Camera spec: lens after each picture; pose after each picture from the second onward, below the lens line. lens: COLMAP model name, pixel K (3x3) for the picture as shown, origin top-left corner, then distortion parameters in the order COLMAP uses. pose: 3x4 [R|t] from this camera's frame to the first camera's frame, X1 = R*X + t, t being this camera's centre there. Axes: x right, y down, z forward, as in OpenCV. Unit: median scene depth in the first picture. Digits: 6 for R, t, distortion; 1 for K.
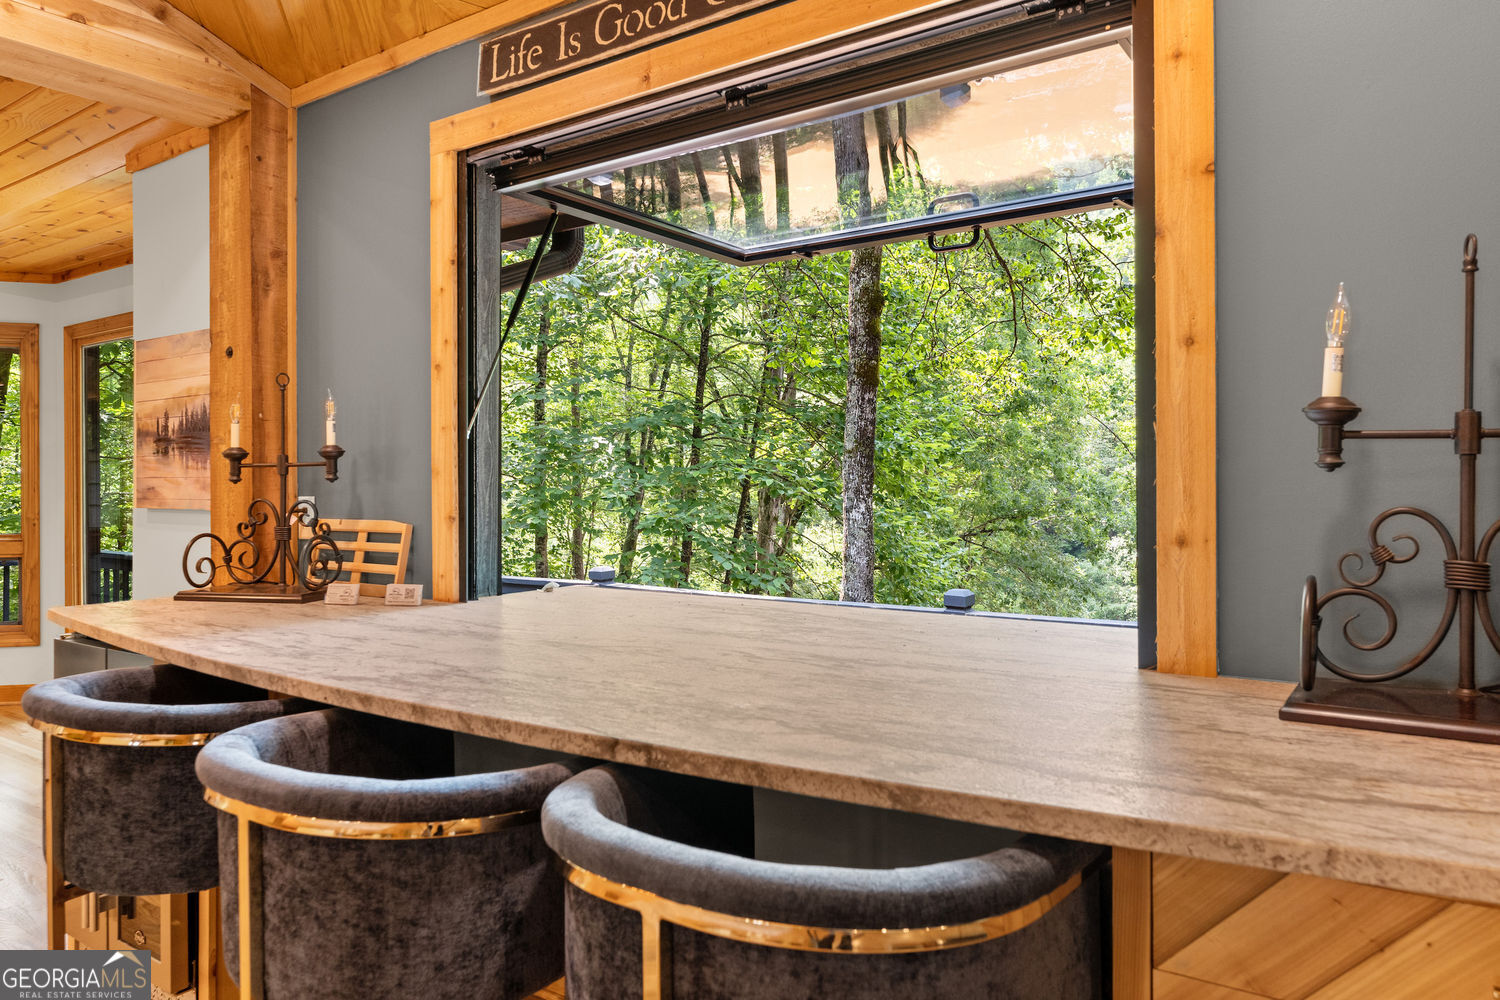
lens RADIAL K [[987.0, 0, 748.2], [0, 987.0, 484.3], [0, 0, 1]] dist [0.002483, 0.001402]
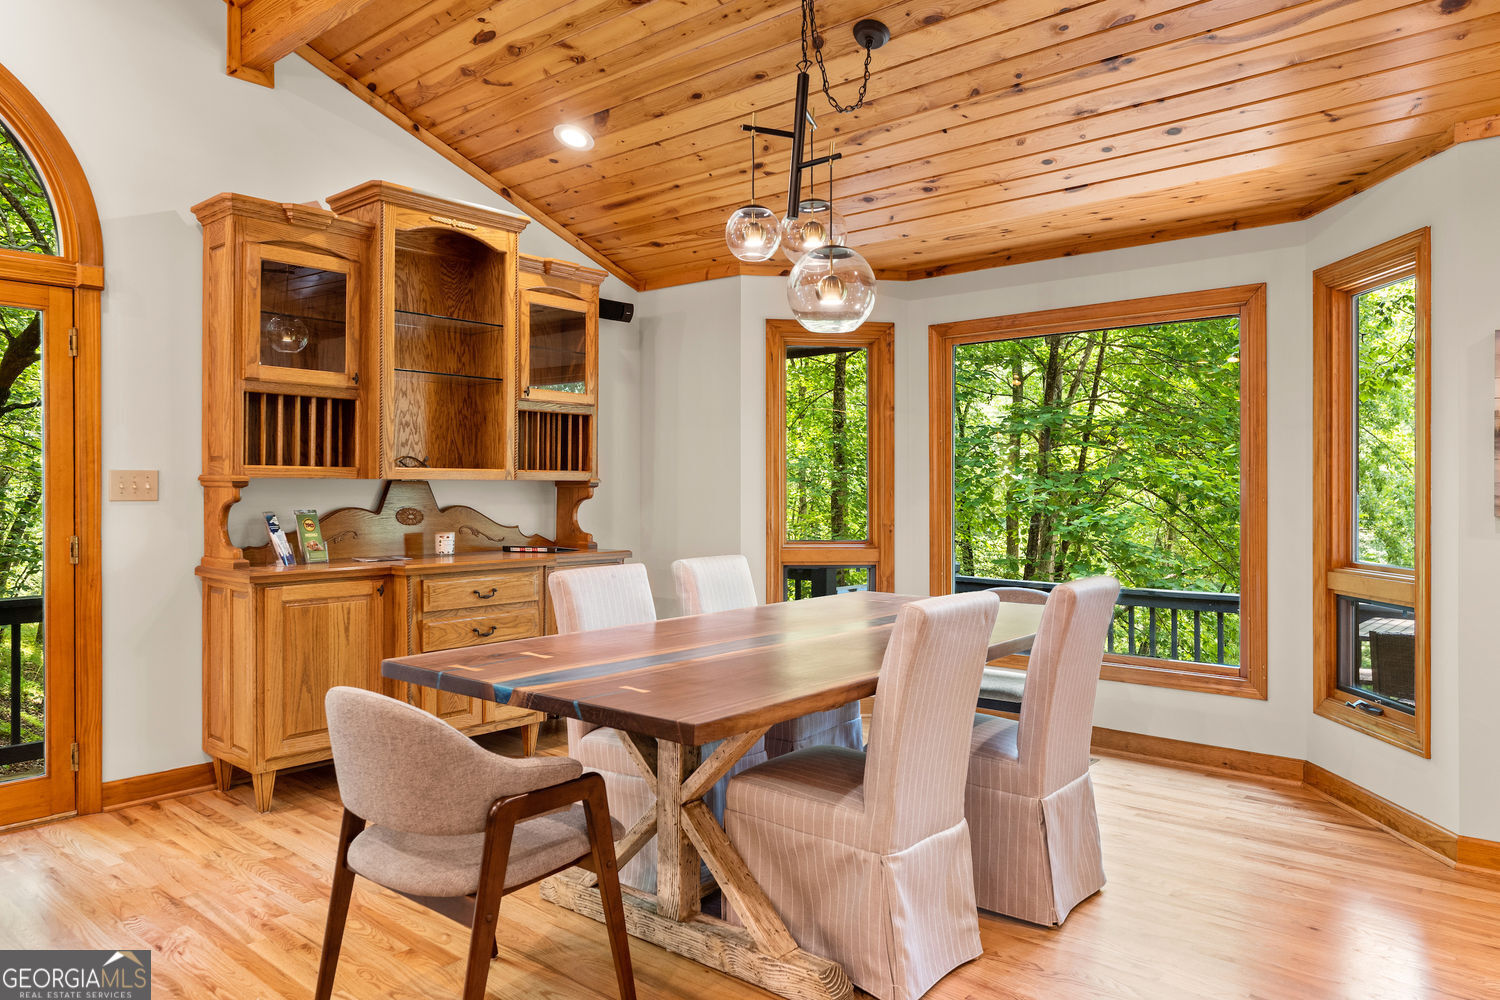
lens RADIAL K [[997.2, 0, 742.3], [0, 997.2, 493.3], [0, 0, 1]] dist [0.002360, 0.002351]
pose [[0.993772, 0.005134, -0.111314, -1.538823], [-0.005017, 0.999987, 0.001329, 0.007286], [0.111319, -0.000762, 0.993784, 0.036228]]
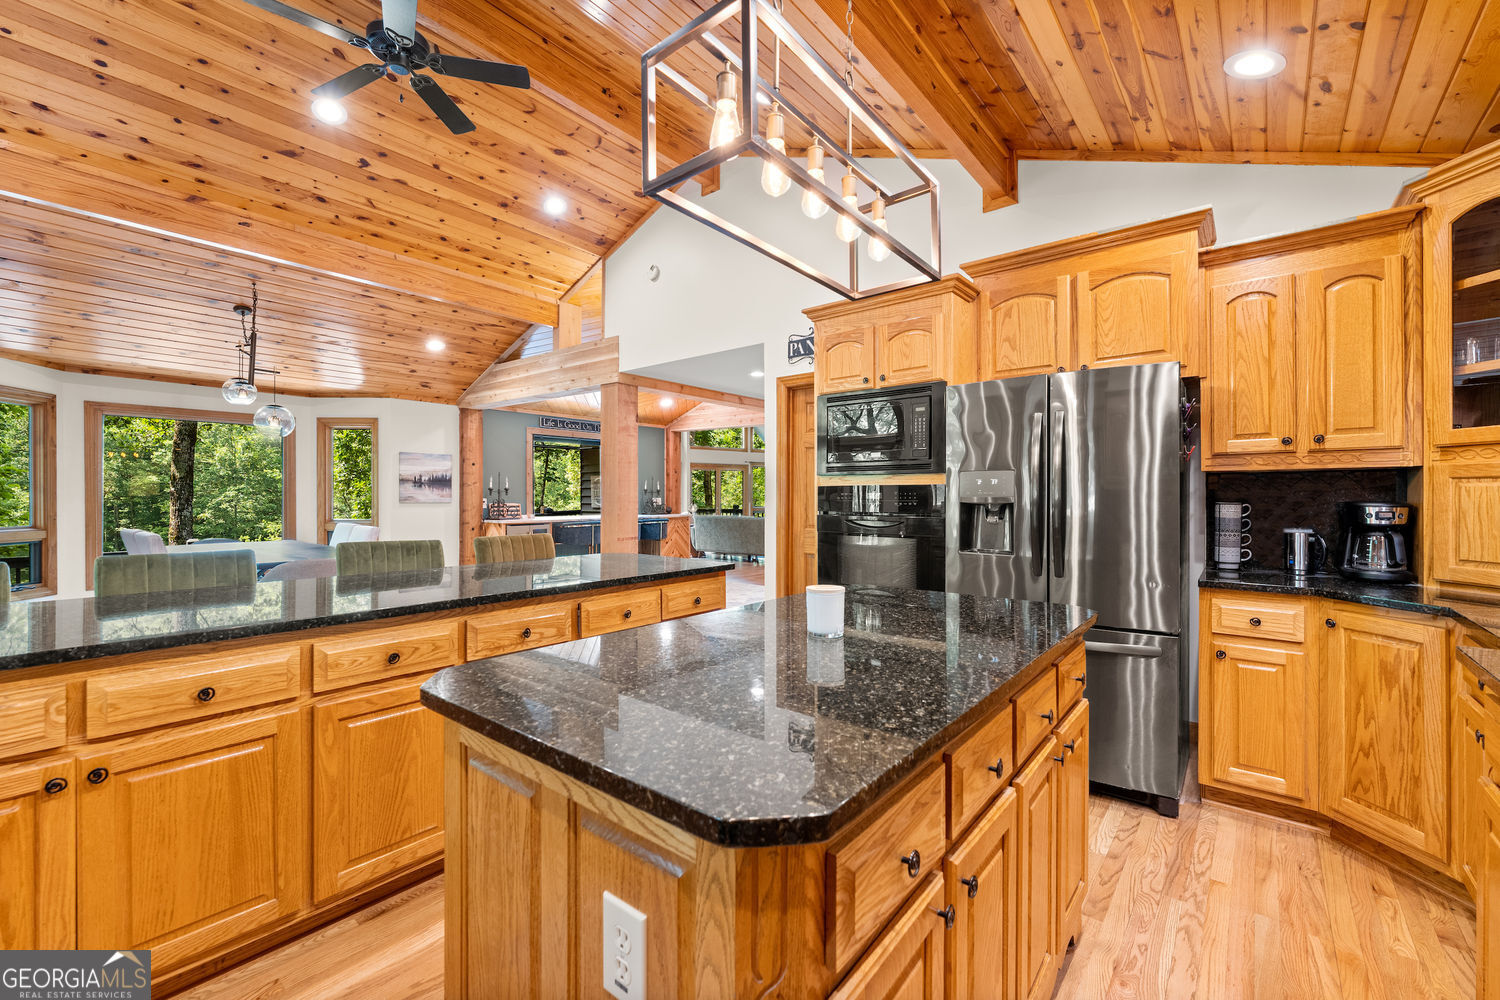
lens RADIAL K [[620.7, 0, 748.9], [0, 620.7, 495.7], [0, 0, 1]] dist [-0.000618, -0.000164]
pose [[0.089756, 0.003962, 0.995956, -3.304524], [-0.000658, 0.999992, -0.003919, 0.010860], [-0.995964, -0.000304, 0.089758, -0.440255]]
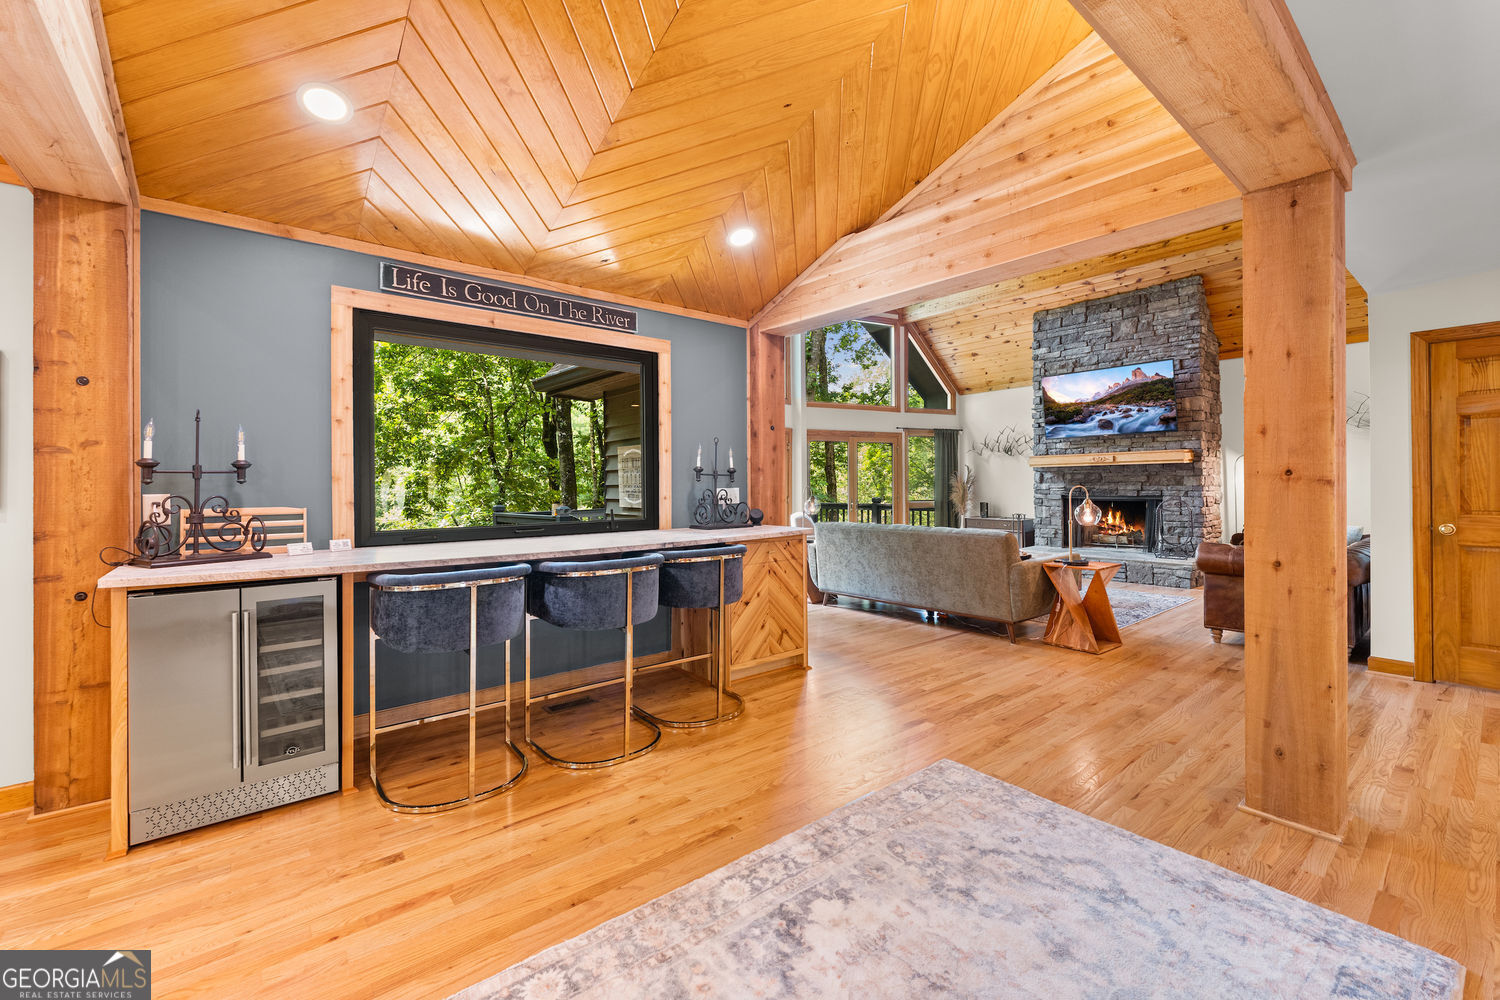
lens RADIAL K [[619.6, 0, 748.0], [0, 619.6, 485.2], [0, 0, 1]] dist [-0.001481, -0.000312]
pose [[0.276773, 0.002620, 0.960932, -1.136311], [0.005834, 0.999973, -0.004407, 0.009235], [-0.960918, 0.006826, 0.276750, -0.040860]]
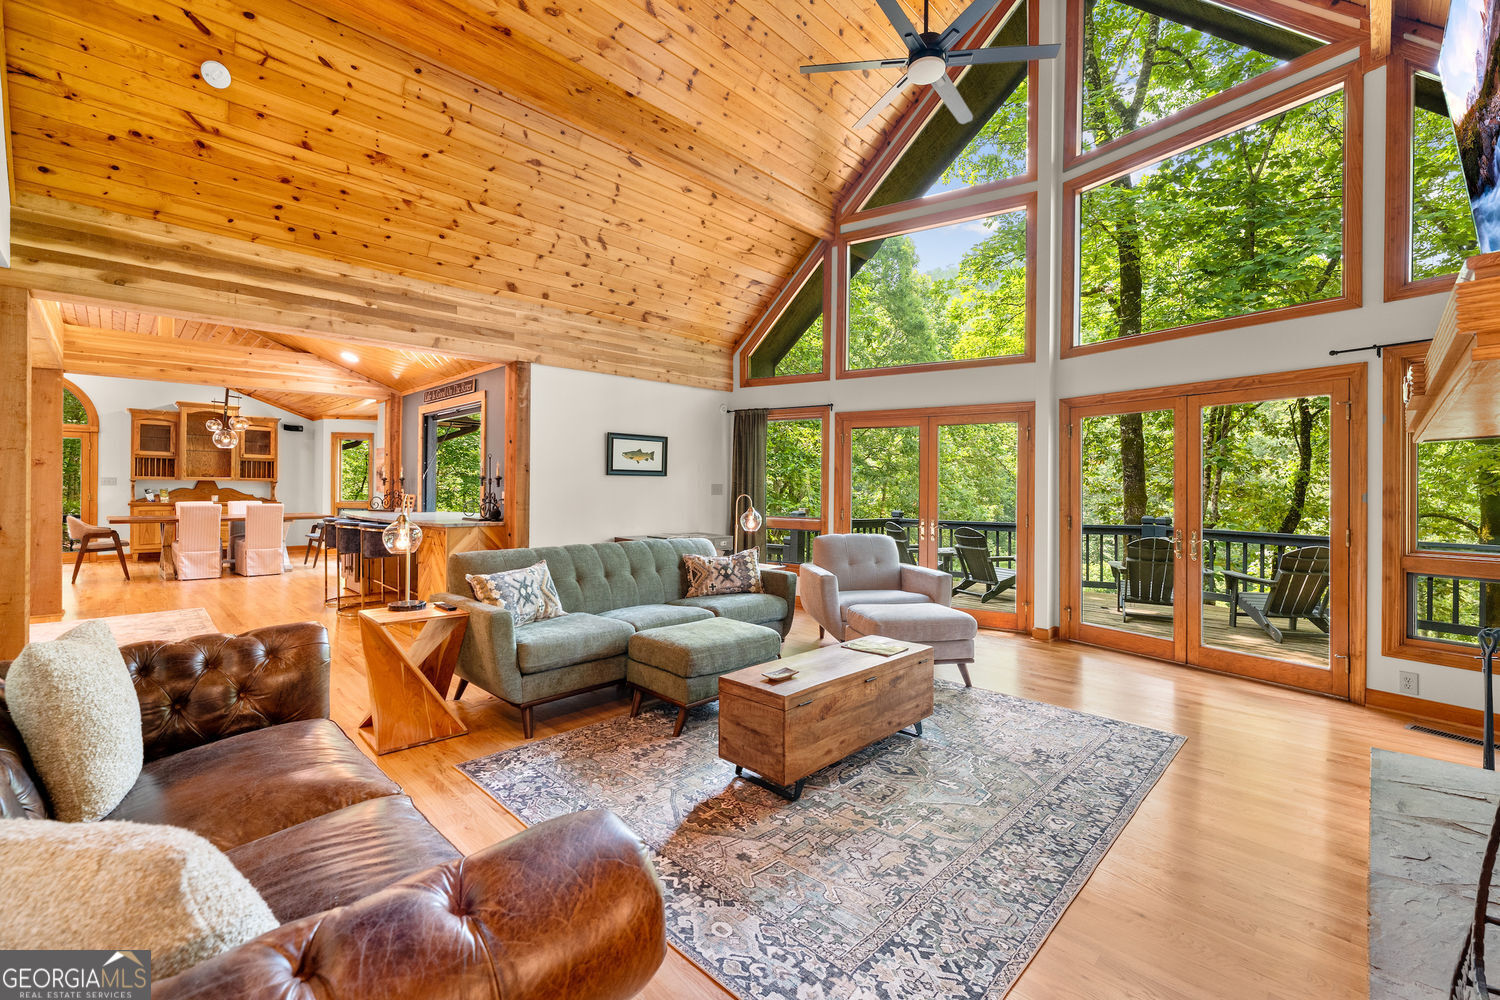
lens RADIAL K [[628.6, 0, 748.1], [0, 628.6, 497.0], [0, 0, 1]] dist [-0.000593, -0.000204]
pose [[0.984580, 0.018671, -0.173935, 1.591324], [-0.016771, 0.999783, 0.012387, -0.012362], [0.174128, -0.009279, 0.984679, -1.499208]]
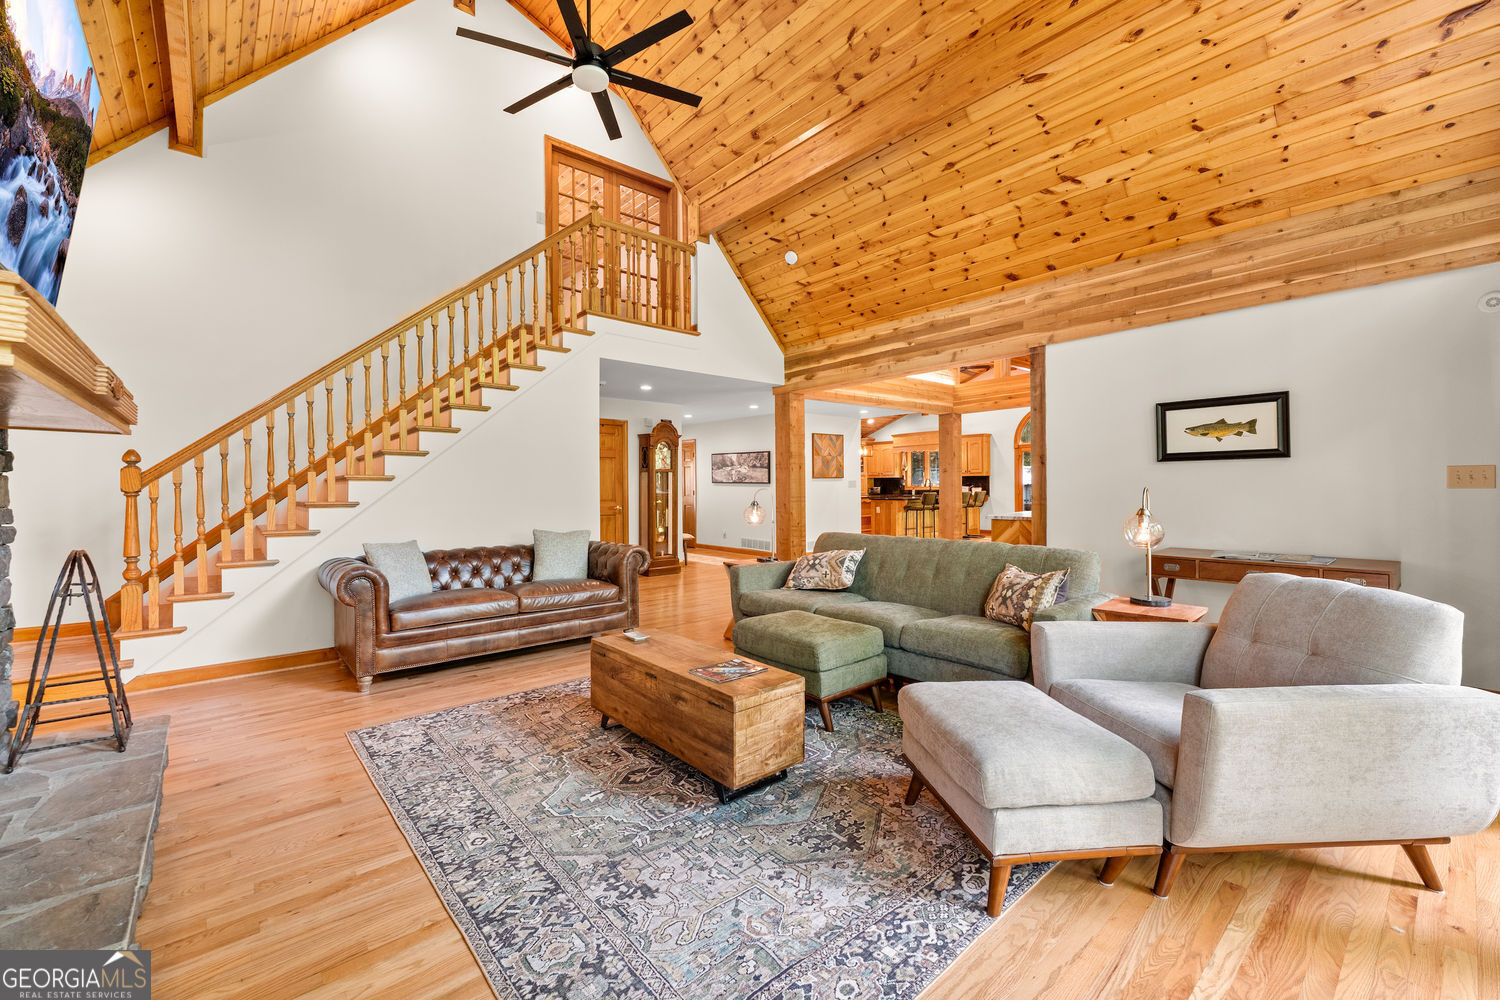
lens RADIAL K [[620.7, 0, 748.9], [0, 620.7, 495.7], [0, 0, 1]] dist [-0.000618, -0.000164]
pose [[-0.251643, 0.025205, -0.967492, 2.559006], [0.009703, 0.999676, 0.023519, -0.014387], [0.967771, -0.003469, -0.251806, -0.007586]]
